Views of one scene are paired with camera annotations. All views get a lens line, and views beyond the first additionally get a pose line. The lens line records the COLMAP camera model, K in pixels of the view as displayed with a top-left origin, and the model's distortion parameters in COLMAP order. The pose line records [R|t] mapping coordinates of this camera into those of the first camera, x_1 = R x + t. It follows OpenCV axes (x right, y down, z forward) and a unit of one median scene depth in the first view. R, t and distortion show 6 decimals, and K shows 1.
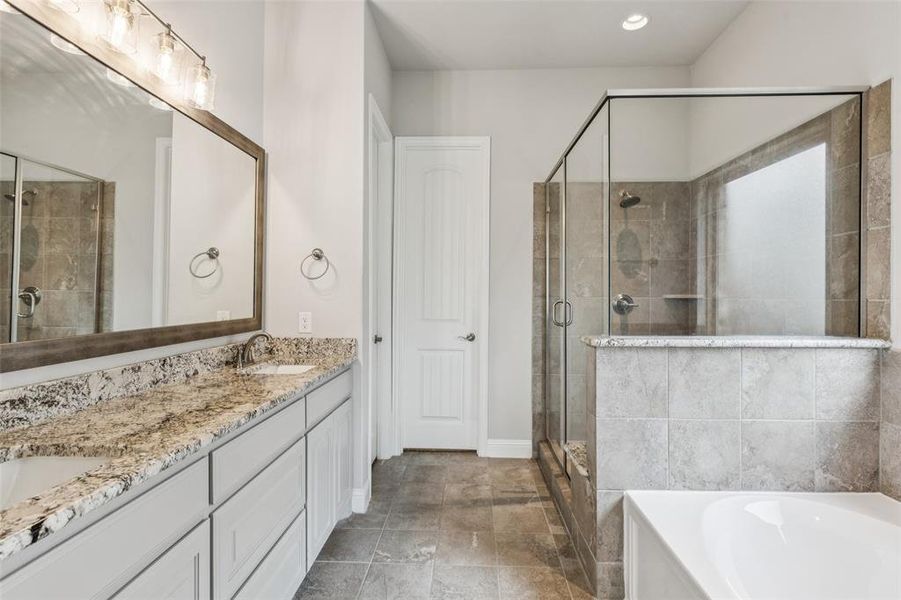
lens RADIAL K [[409.8, 0, 450.2], [0, 409.8, 295.6], [0, 0, 1]] dist [0.005865, -0.000442]
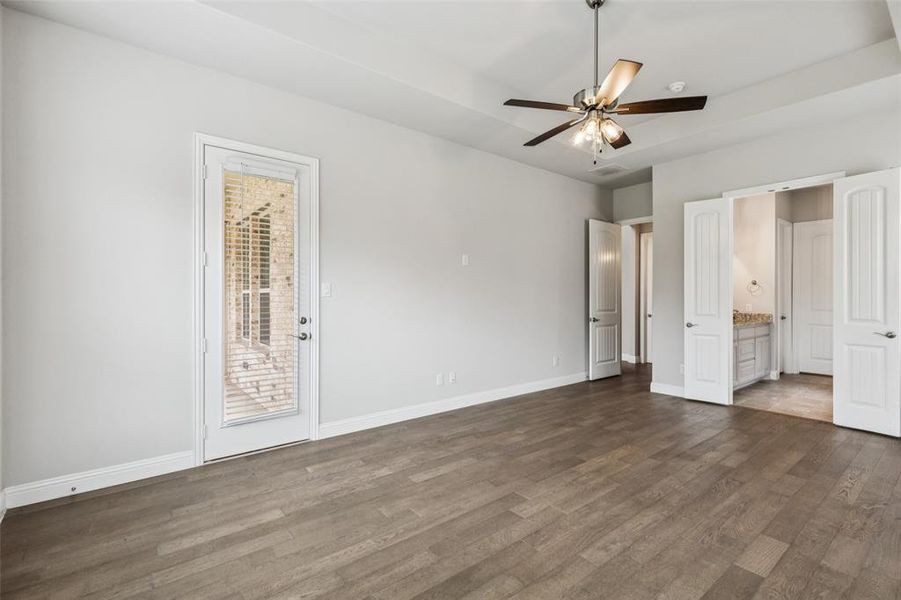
lens RADIAL K [[409.8, 0, 450.1], [0, 409.8, 300.9], [0, 0, 1]] dist [0.005865, -0.000442]
pose [[0.645309, -0.003209, -0.763915, 0.367235], [0.001013, 0.999994, -0.003345, 0.021298], [0.763921, 0.001384, 0.645308, -1.847300]]
